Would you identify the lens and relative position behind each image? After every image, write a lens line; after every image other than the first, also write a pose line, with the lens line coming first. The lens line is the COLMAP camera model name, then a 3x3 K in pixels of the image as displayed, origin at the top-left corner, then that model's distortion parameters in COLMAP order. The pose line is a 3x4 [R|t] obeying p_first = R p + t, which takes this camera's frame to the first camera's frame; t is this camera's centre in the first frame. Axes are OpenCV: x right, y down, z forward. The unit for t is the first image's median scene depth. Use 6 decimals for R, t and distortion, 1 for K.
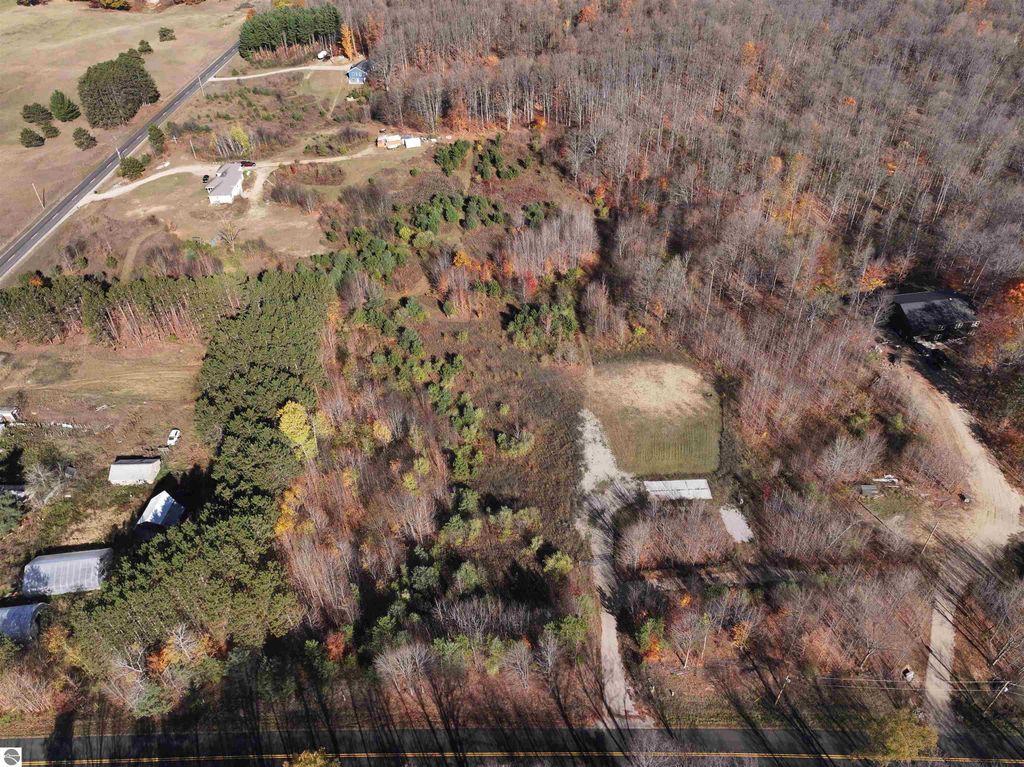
lens RADIAL K [[715.2, 0, 512.0], [0, 715.2, 383.5], [0, 0, 1]] dist [-0.001616, 0.022778]
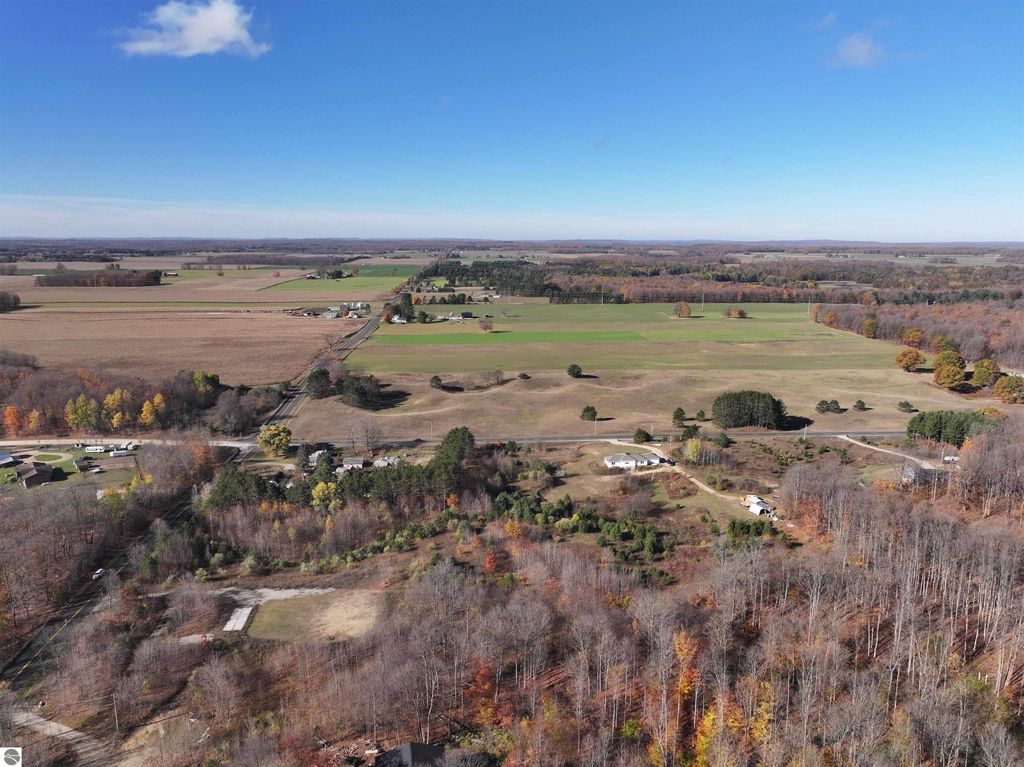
lens RADIAL K [[715.2, 0, 512.0], [0, 715.2, 383.5], [0, 0, 1]] dist [-0.001616, 0.022778]
pose [[0.073842, 0.228760, -0.970678, 0.946084], [-0.644138, 0.754005, 0.128695, -0.454777], [0.761337, 0.615748, 0.203030, 0.501681]]
